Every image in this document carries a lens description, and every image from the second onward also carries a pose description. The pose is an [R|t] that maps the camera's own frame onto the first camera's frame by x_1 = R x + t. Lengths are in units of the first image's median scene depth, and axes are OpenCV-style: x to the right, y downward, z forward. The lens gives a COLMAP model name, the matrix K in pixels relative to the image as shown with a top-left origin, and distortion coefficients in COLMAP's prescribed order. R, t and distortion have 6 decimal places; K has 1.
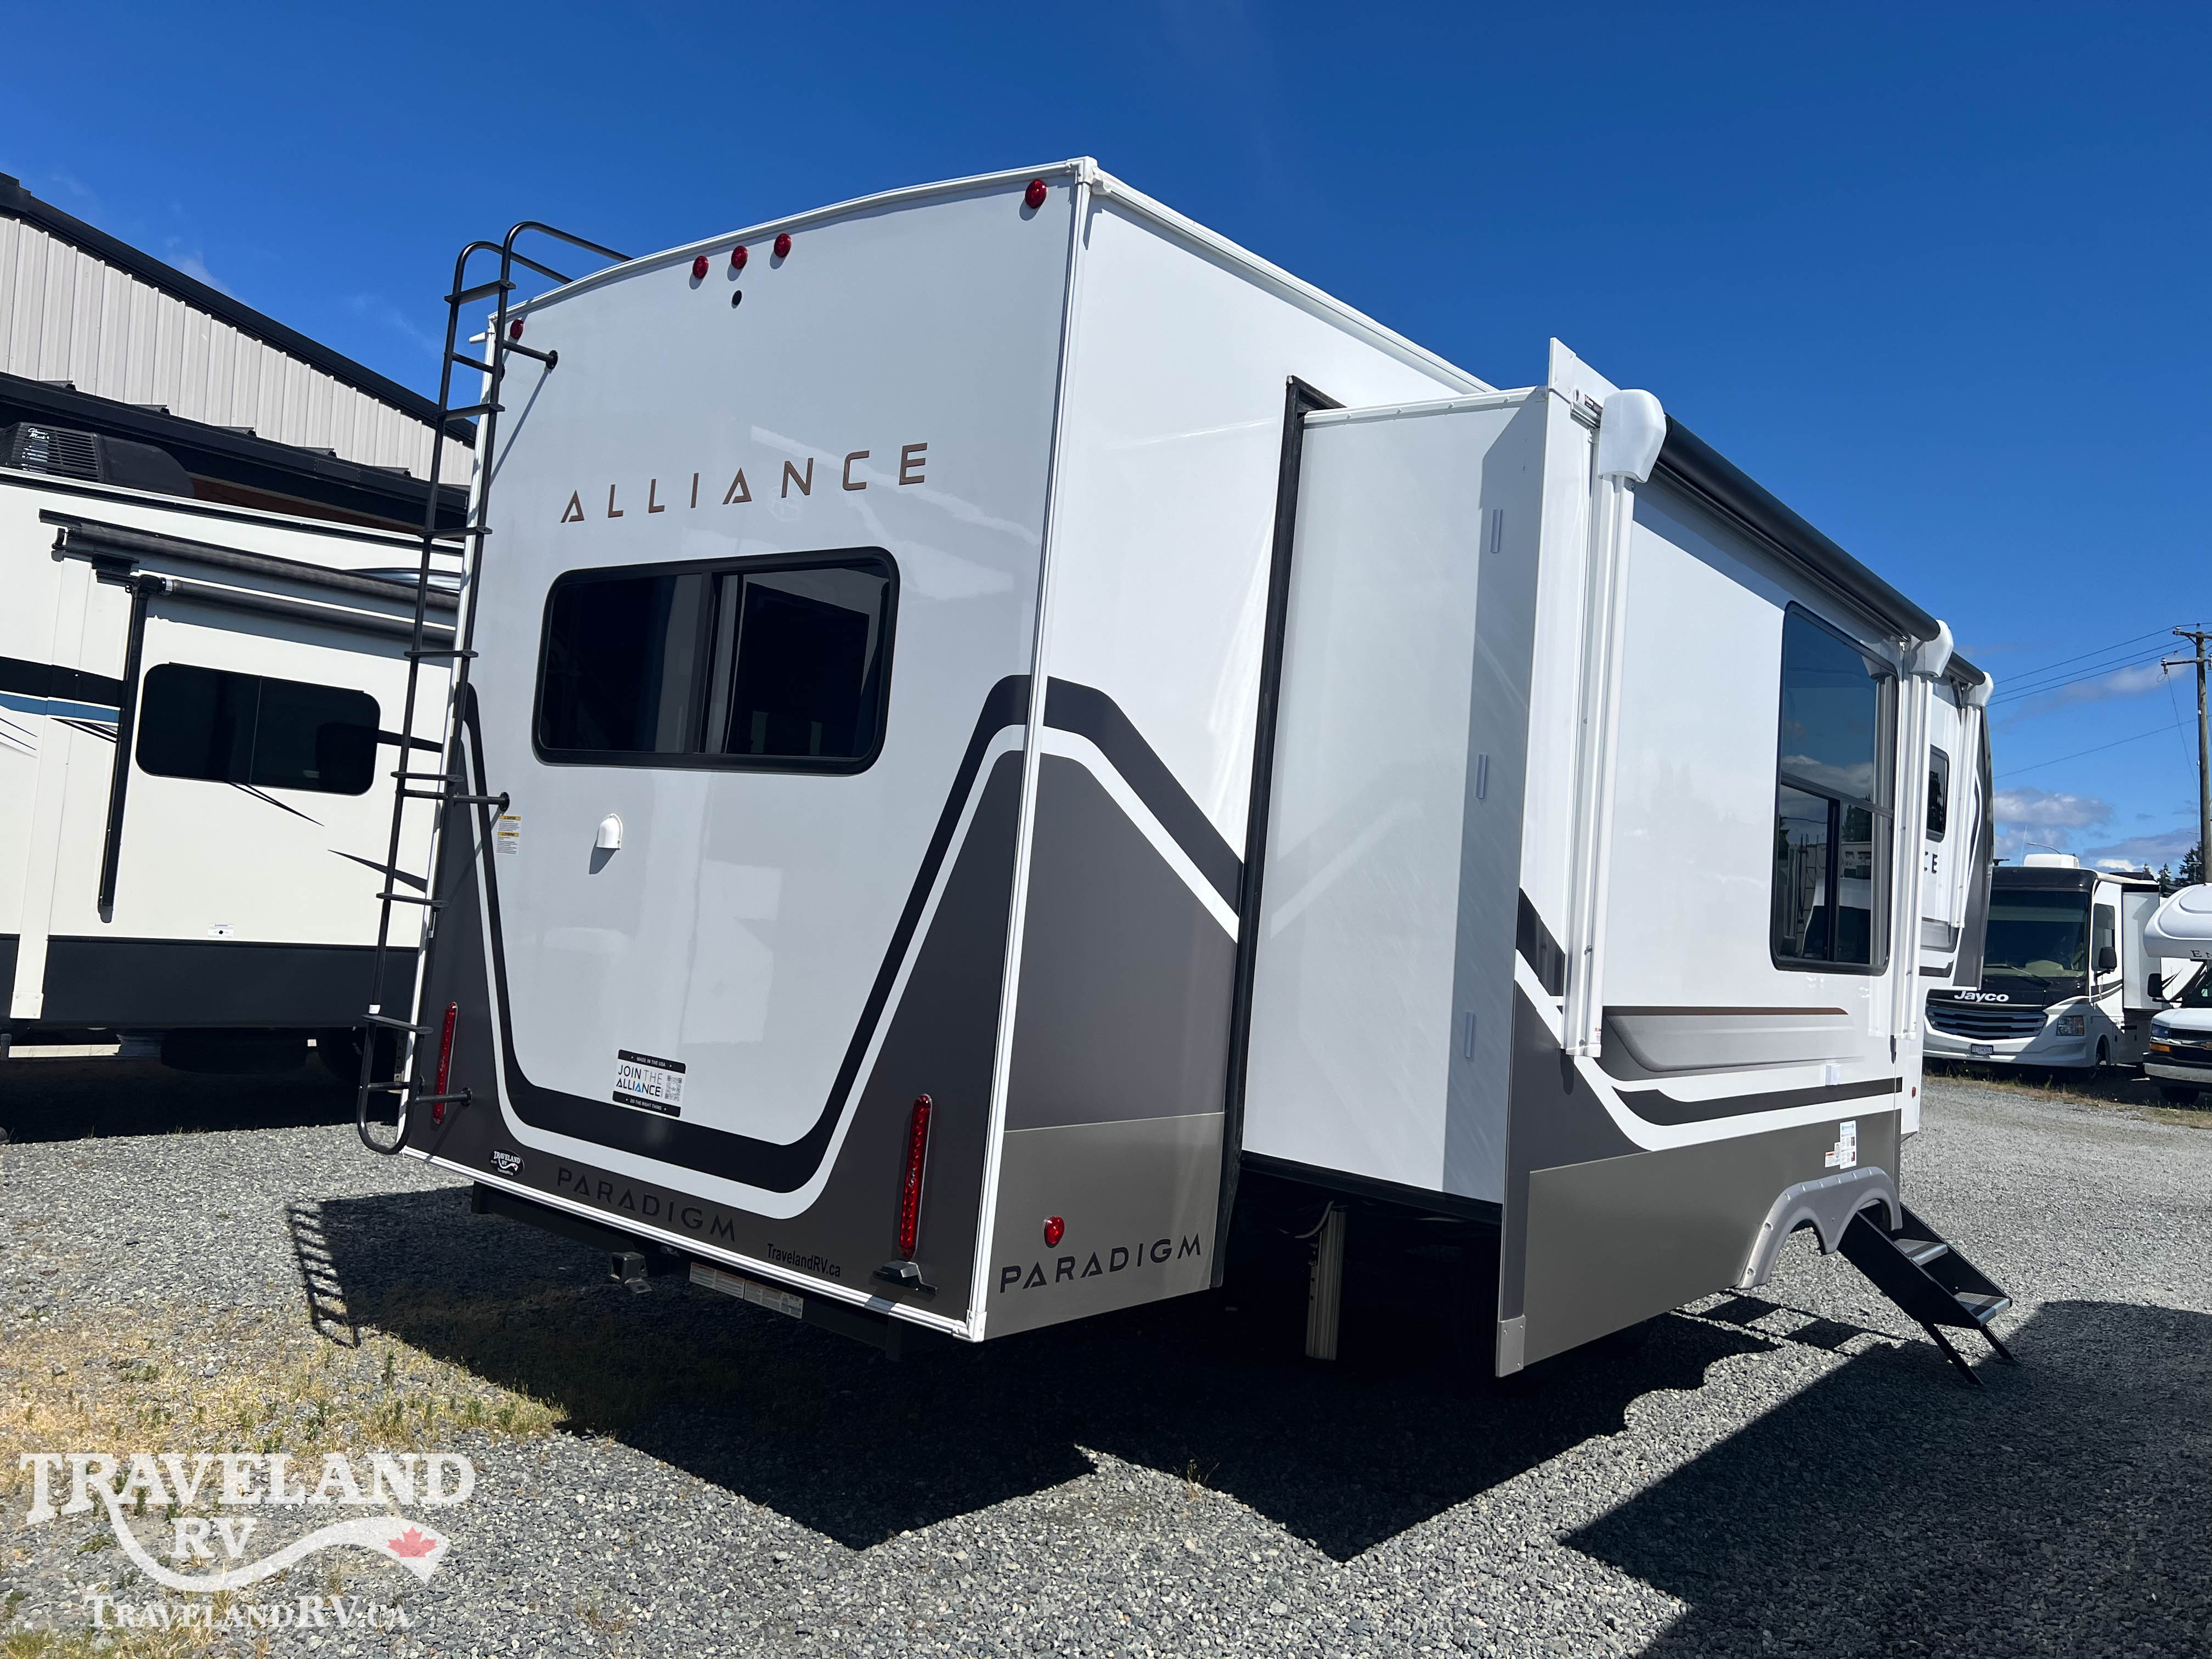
lens RADIAL K [[1678.5, 0, 1106.0], [0, 1678.5, 829.5], [0, 0, 1]] dist [0.068241, -0.111228]
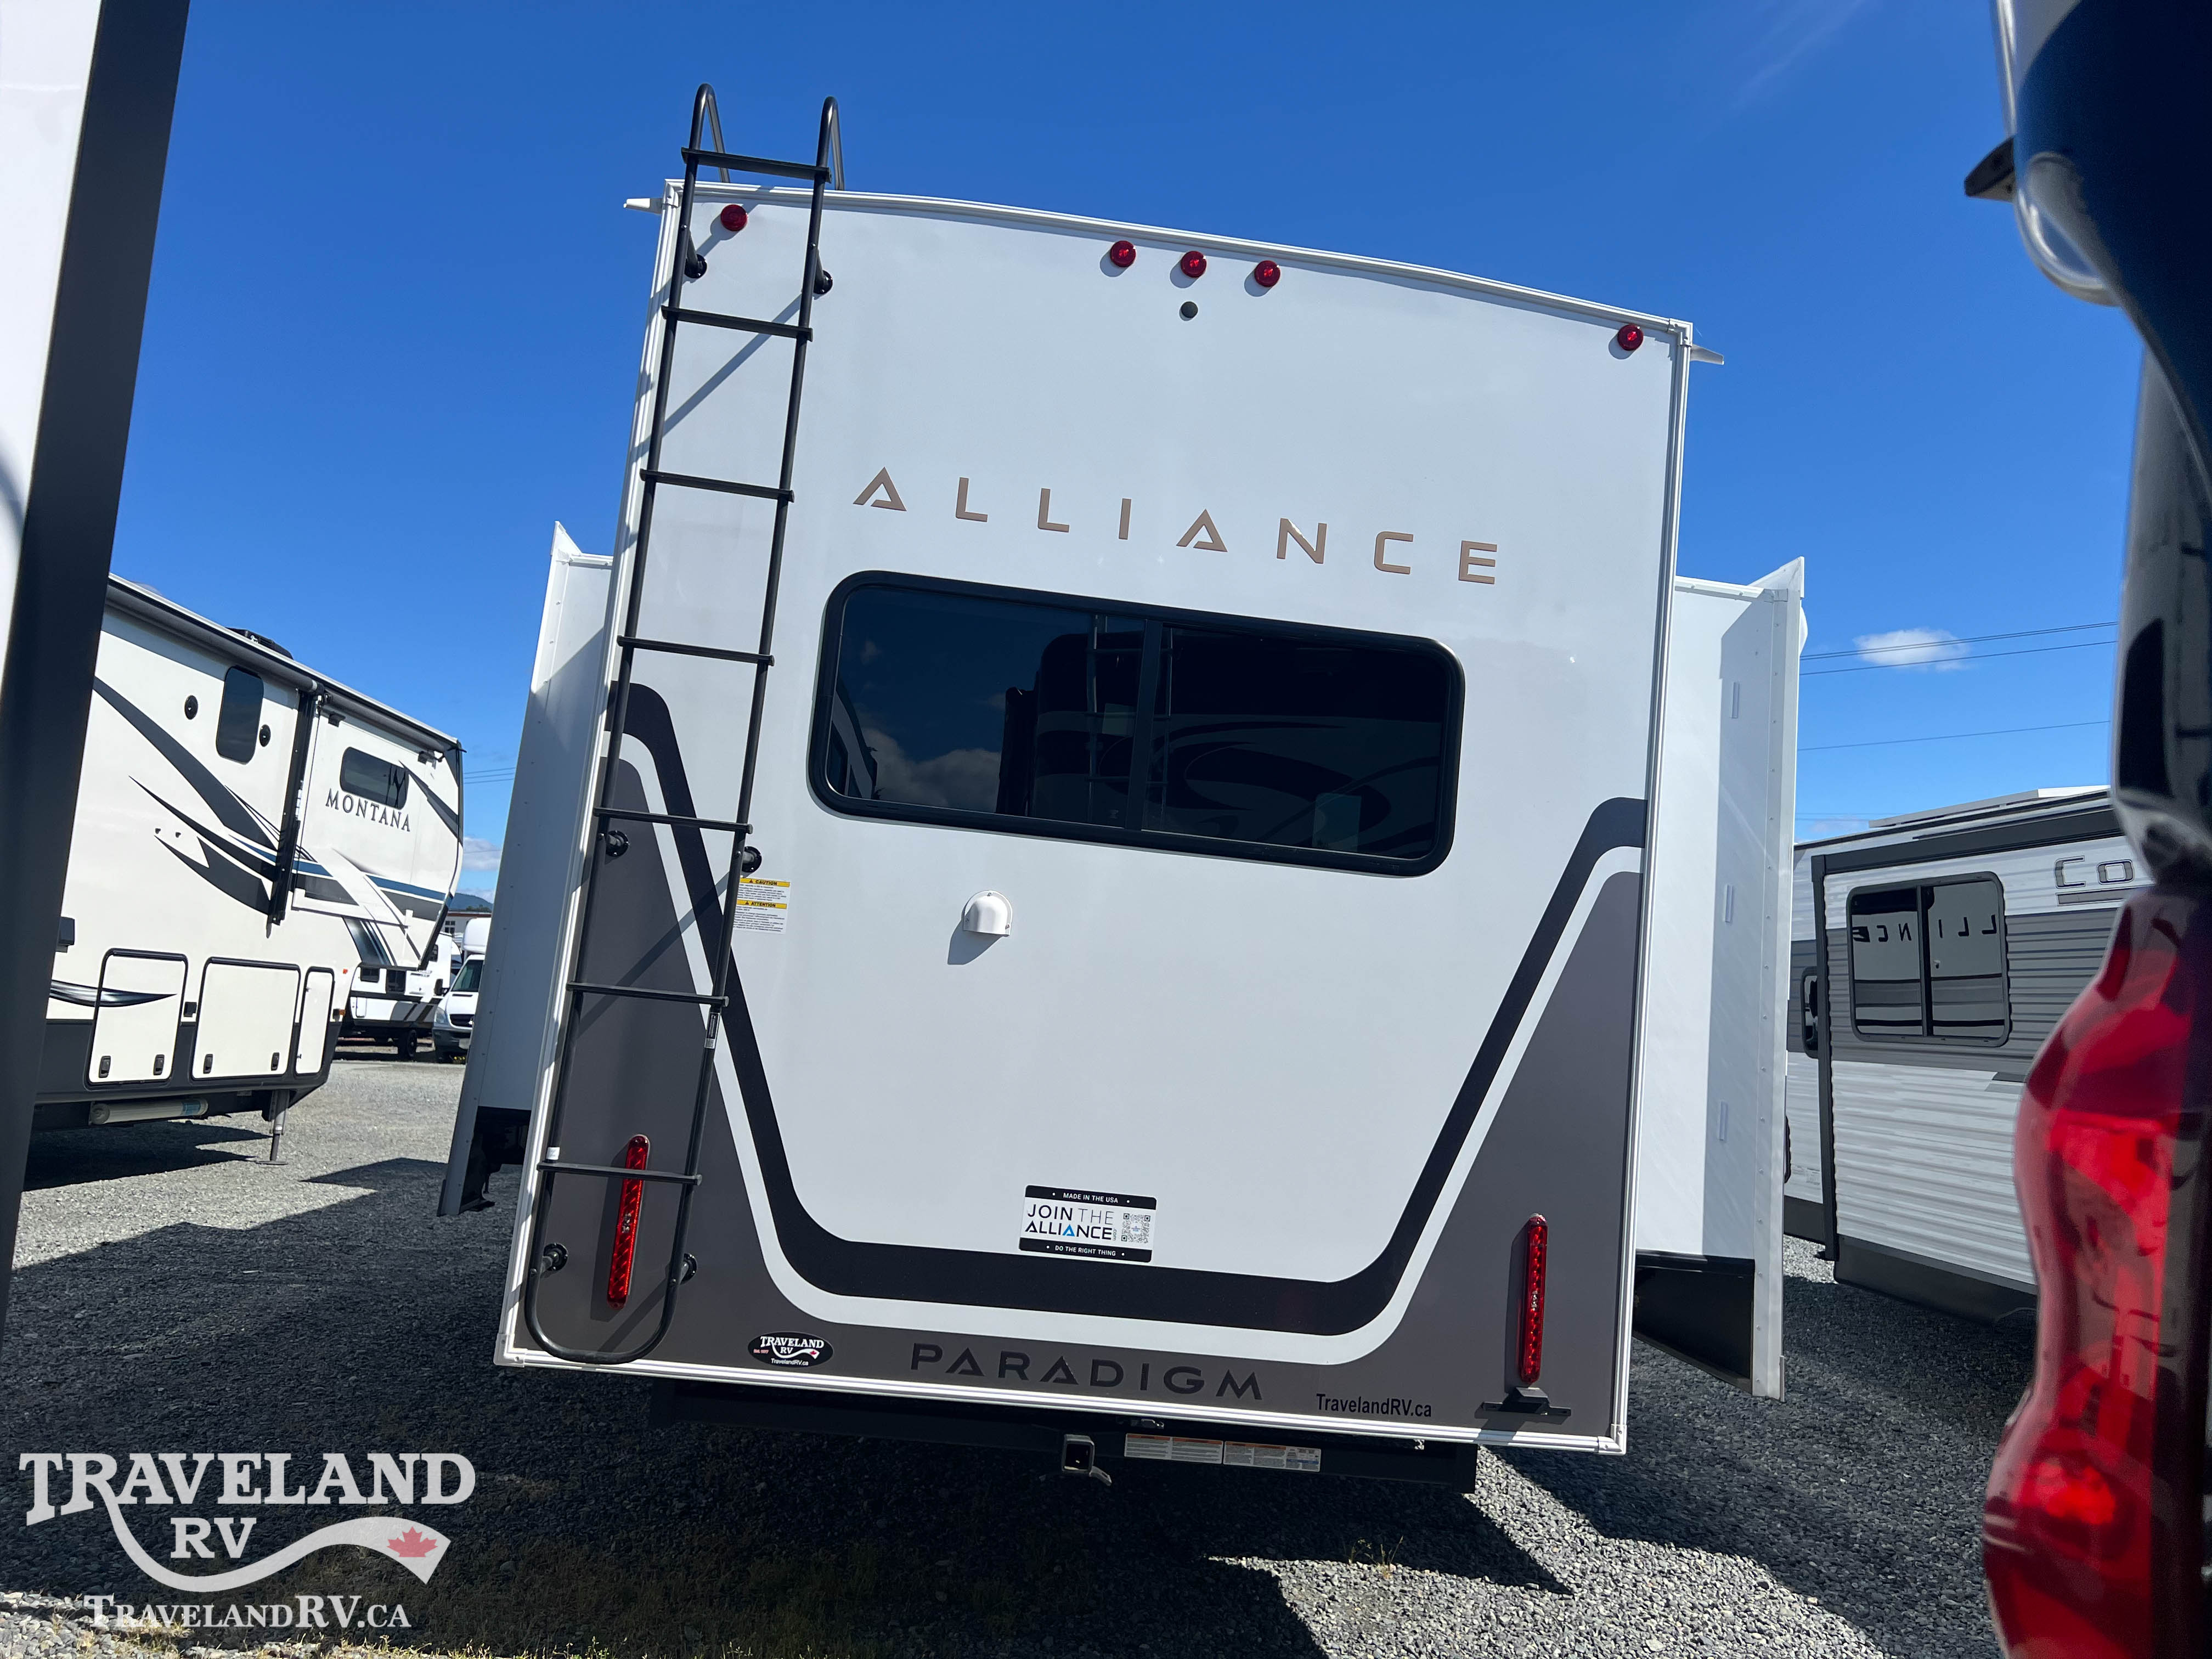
lens RADIAL K [[1655.2, 0, 1101.4], [0, 1655.2, 848.7], [0, 0, 1]] dist [0.101951, -0.167019]
pose [[0.716677, 0.057190, 0.695056, -0.854489], [-0.059480, 0.998013, -0.020787, -0.017542], [-0.694864, -0.026444, 0.718655, 0.417515]]
